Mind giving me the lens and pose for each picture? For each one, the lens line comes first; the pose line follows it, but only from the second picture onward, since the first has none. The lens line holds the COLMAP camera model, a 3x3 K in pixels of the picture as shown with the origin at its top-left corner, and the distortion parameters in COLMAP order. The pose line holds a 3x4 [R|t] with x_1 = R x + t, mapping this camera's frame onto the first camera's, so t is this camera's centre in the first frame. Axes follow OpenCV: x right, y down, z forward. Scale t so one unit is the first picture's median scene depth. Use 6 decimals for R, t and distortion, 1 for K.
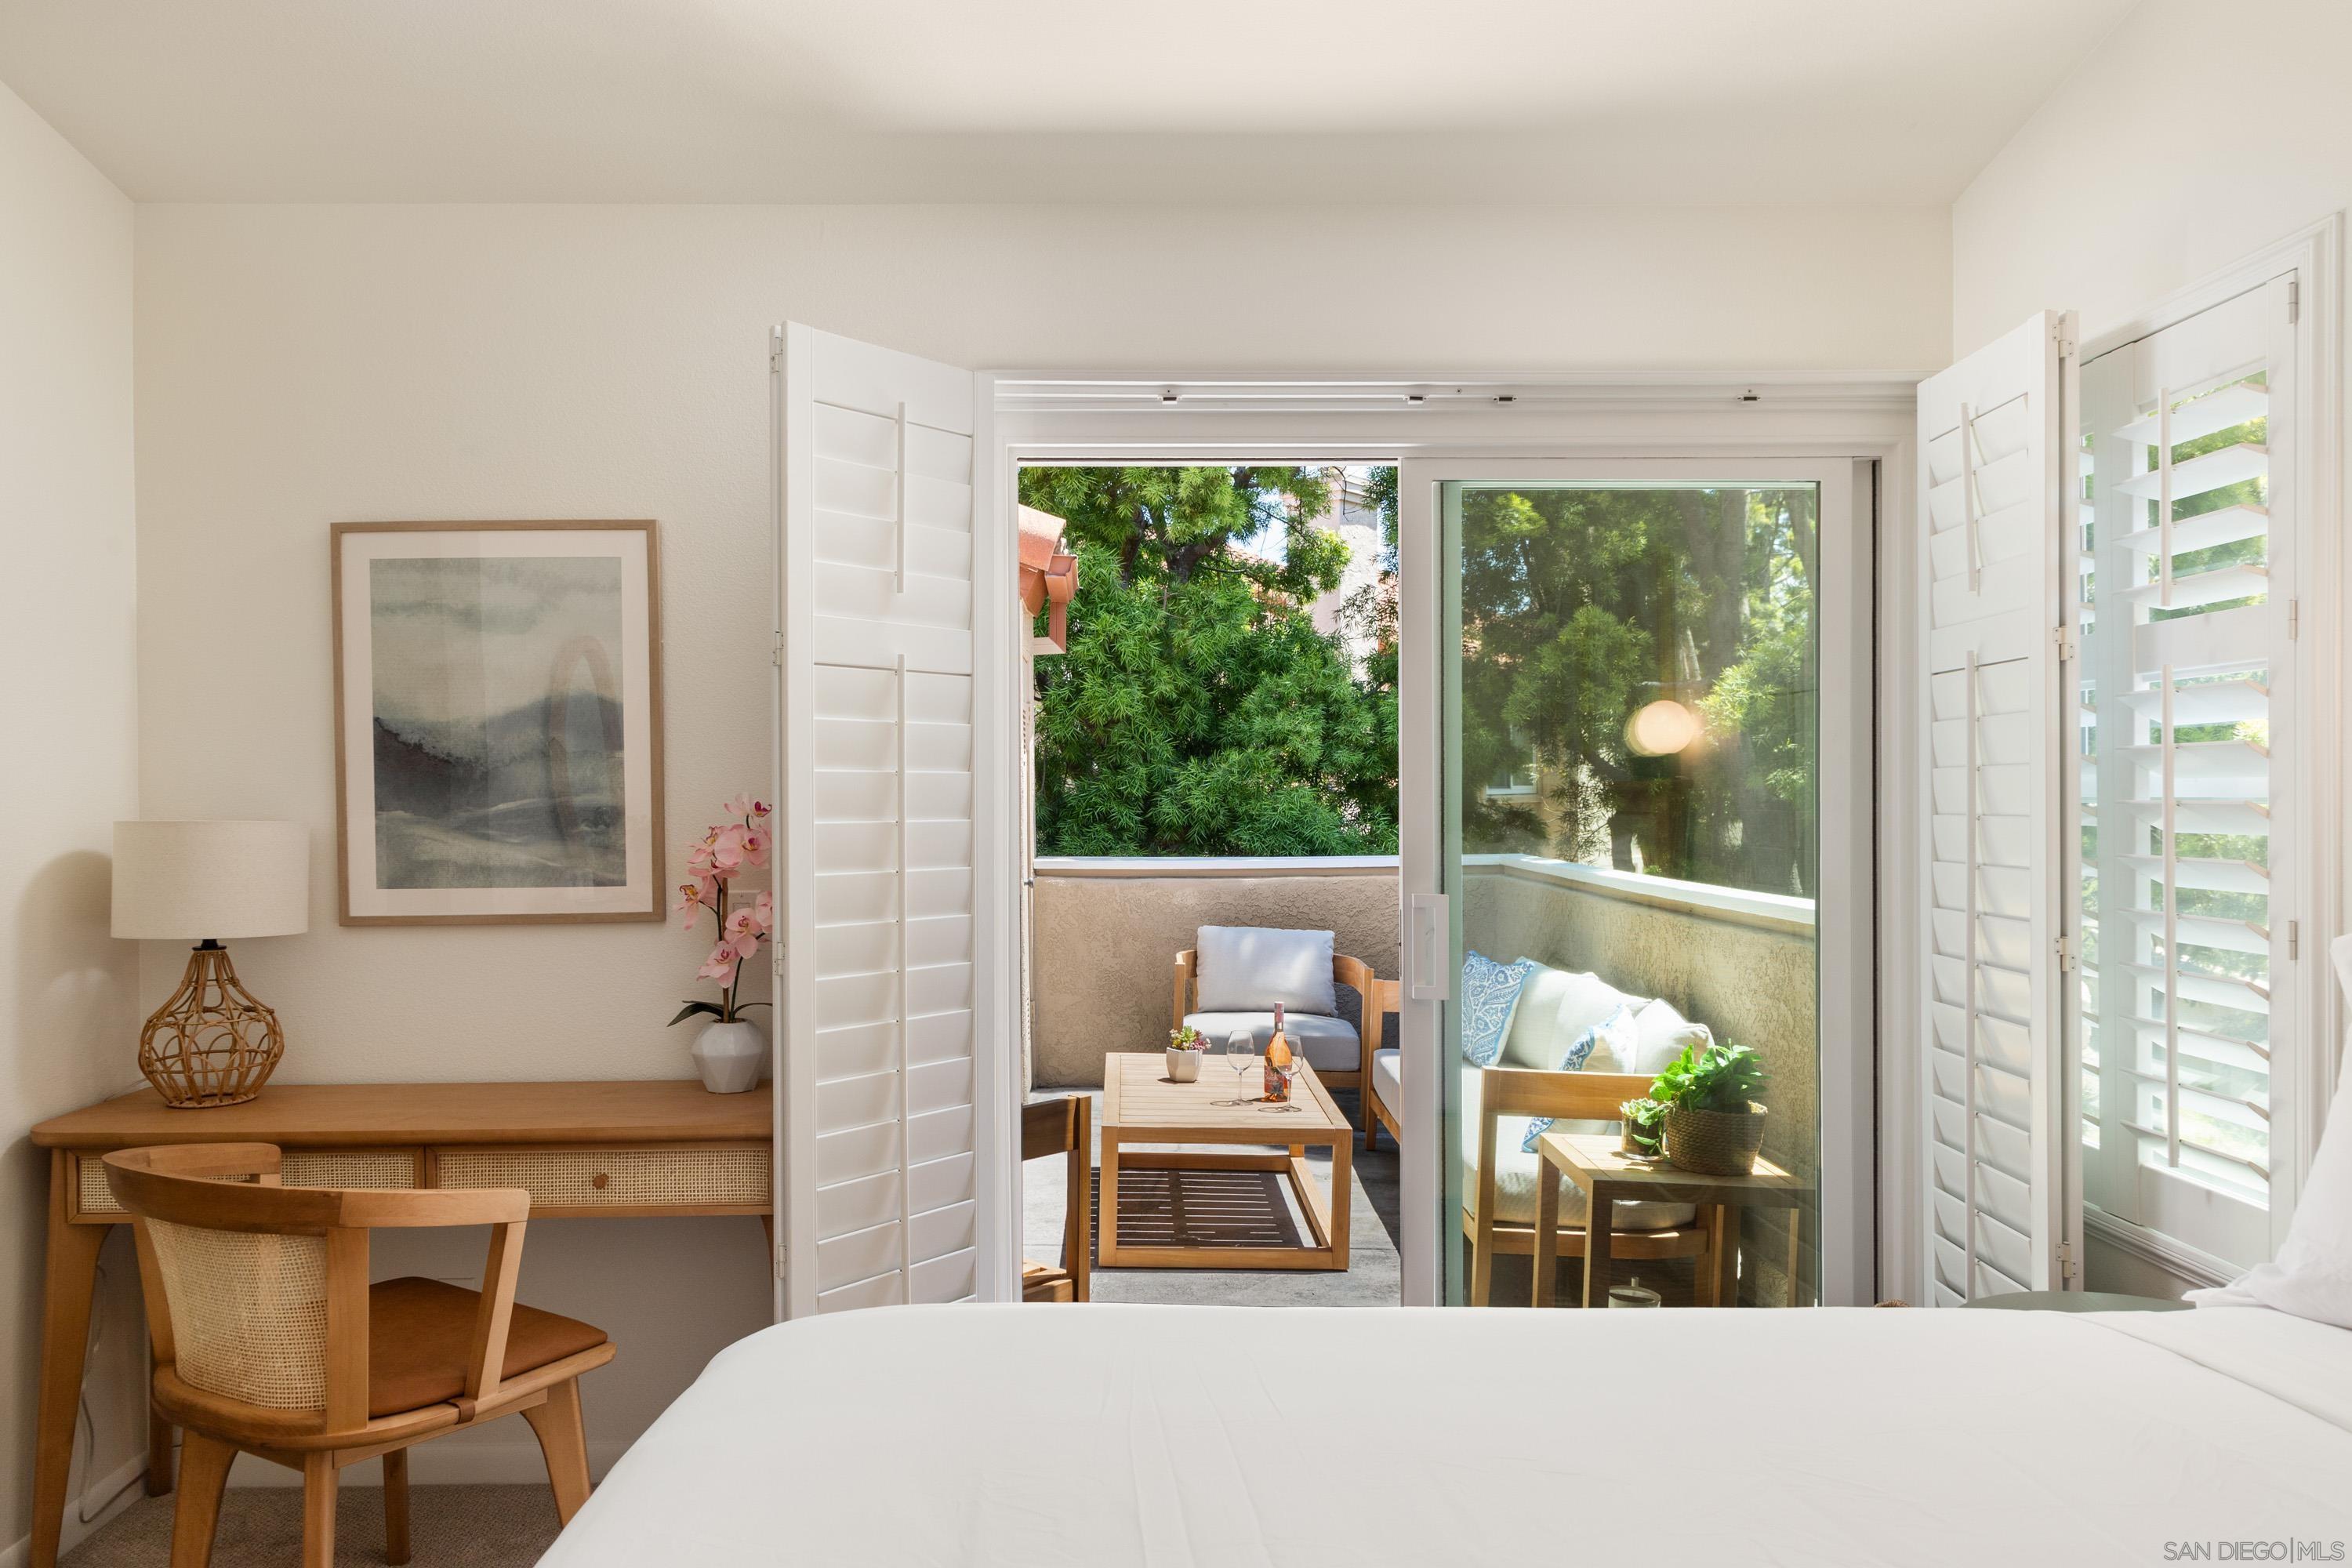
lens RADIAL K [[1629.3, 0, 1183.9], [0, 1629.3, 776.2], [0, 0, 1]] dist [0.002279, -0.008834]
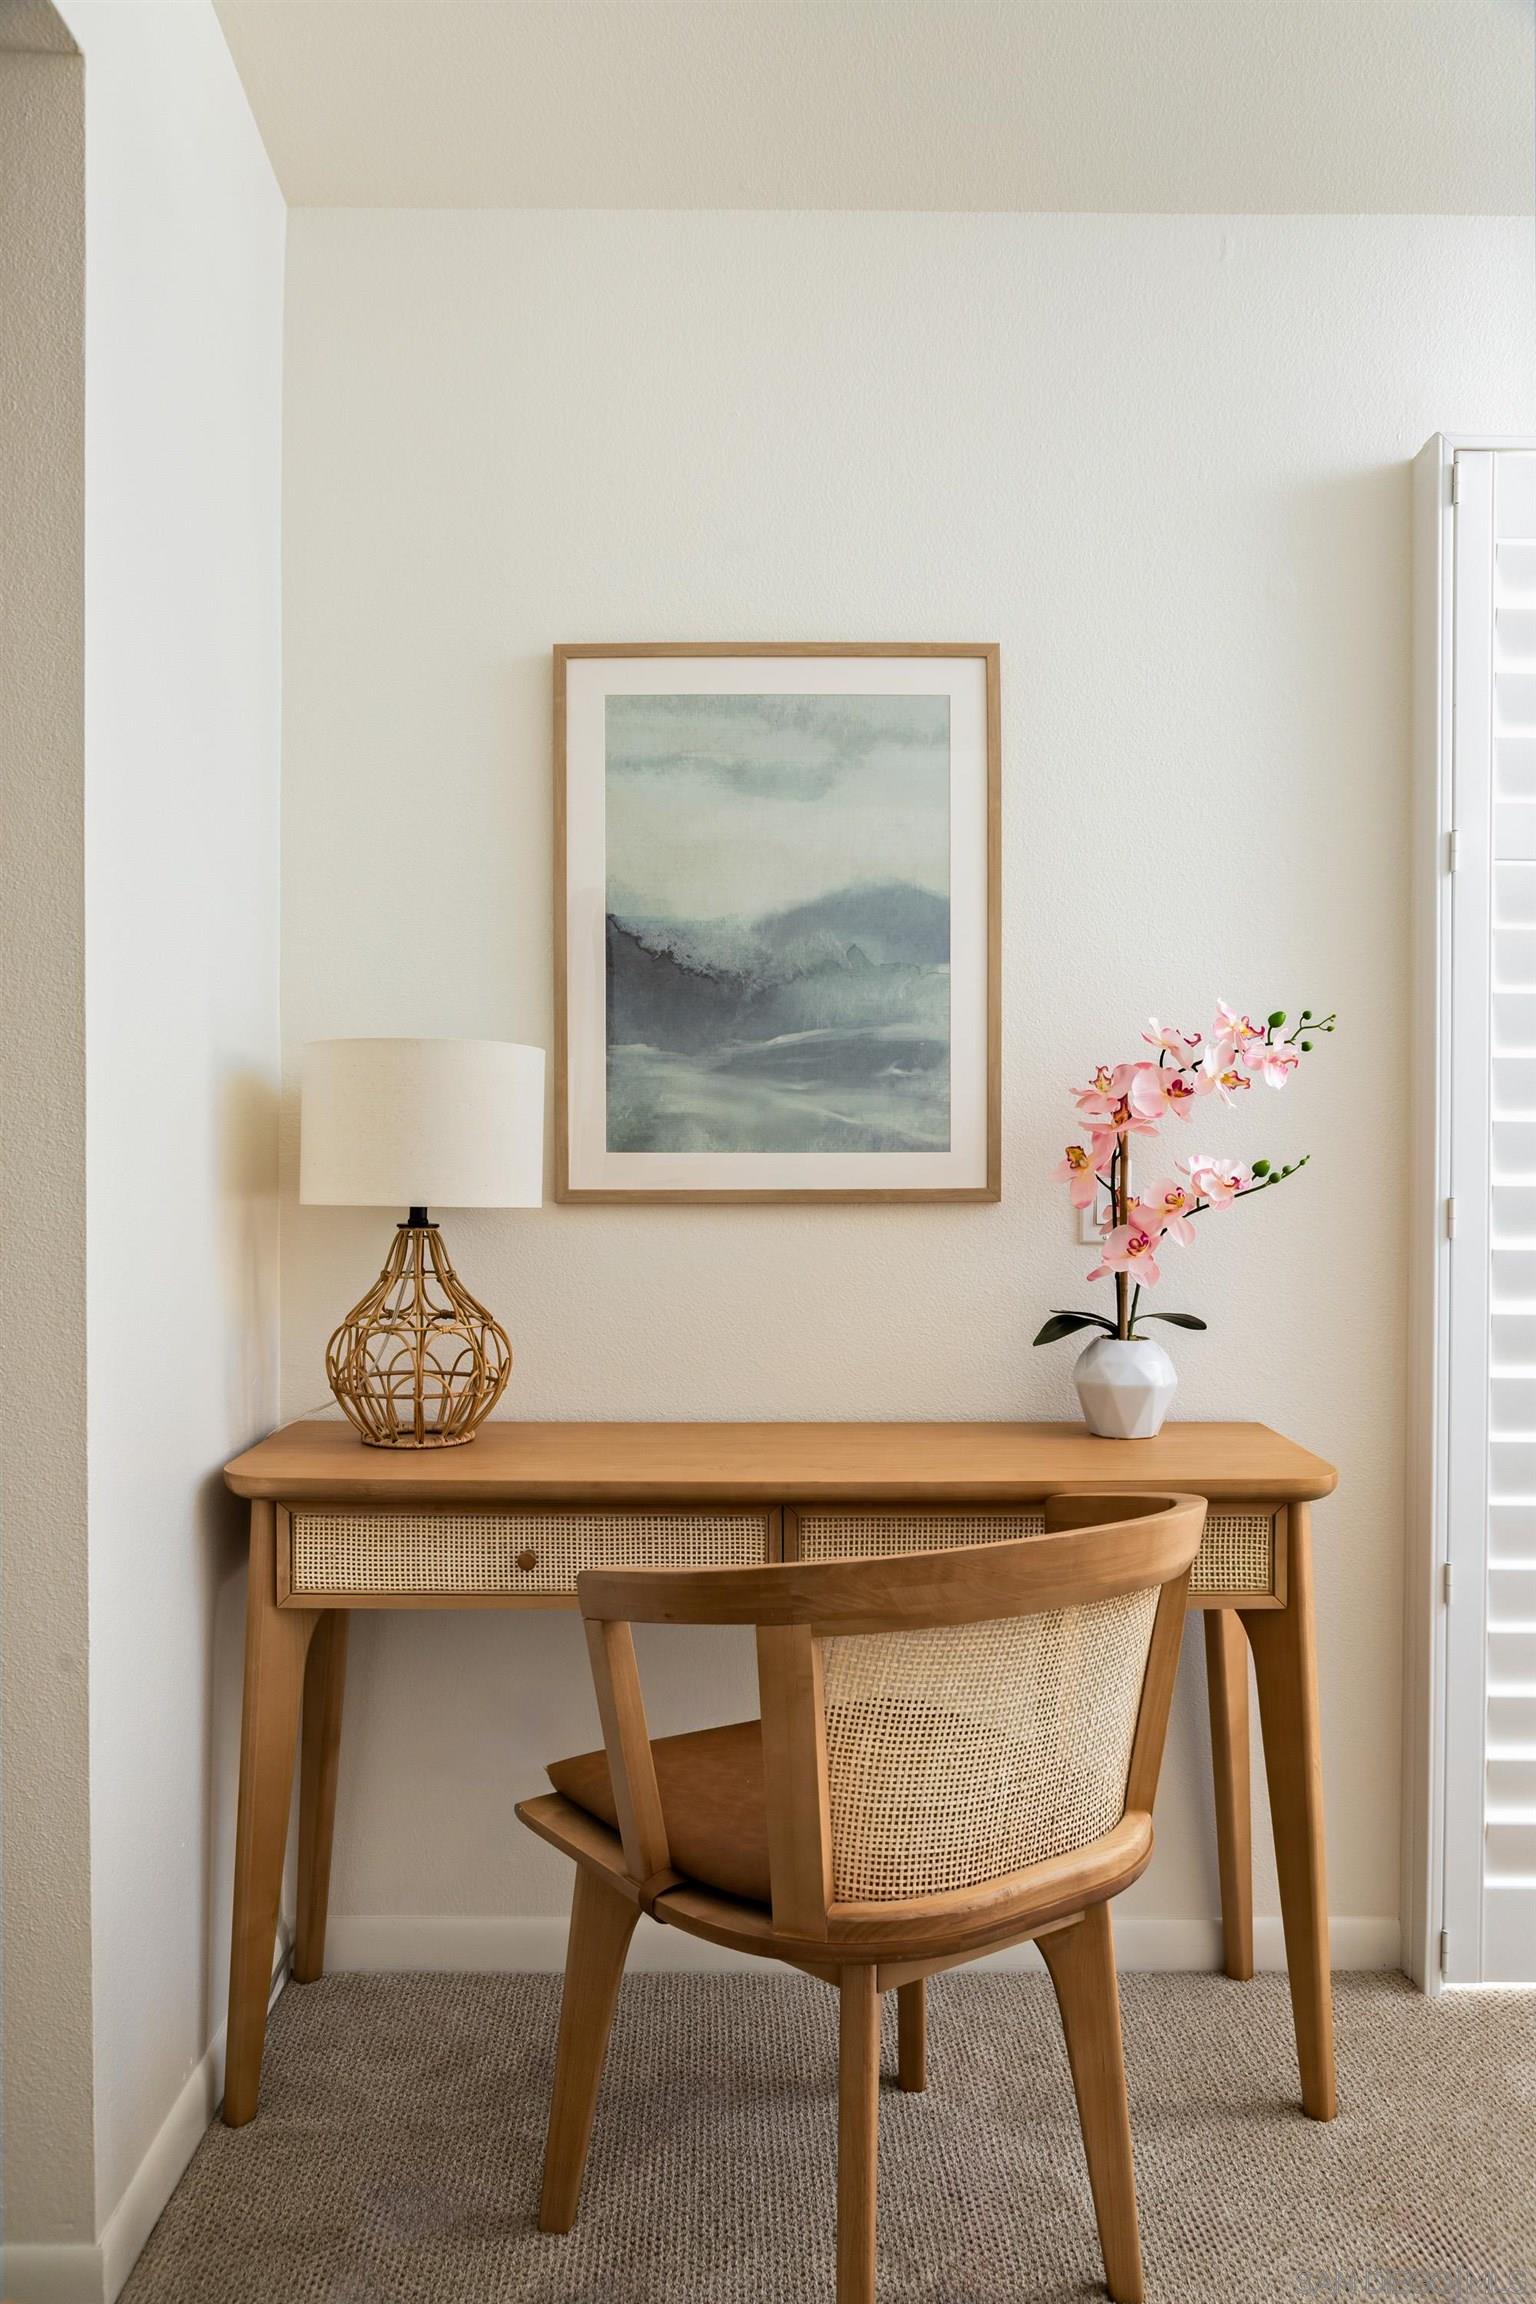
lens RADIAL K [[1798.4, 0, 773.0], [0, 1798.4, 1134.0], [0, 0, 1]] dist [-0.016897, -0.002107]
pose [[0.999764, 0.012194, -0.017967, -0.407767], [-0.012131, 0.999920, 0.003575, 0.057760], [0.018009, -0.003356, 0.999832, 0.203412]]
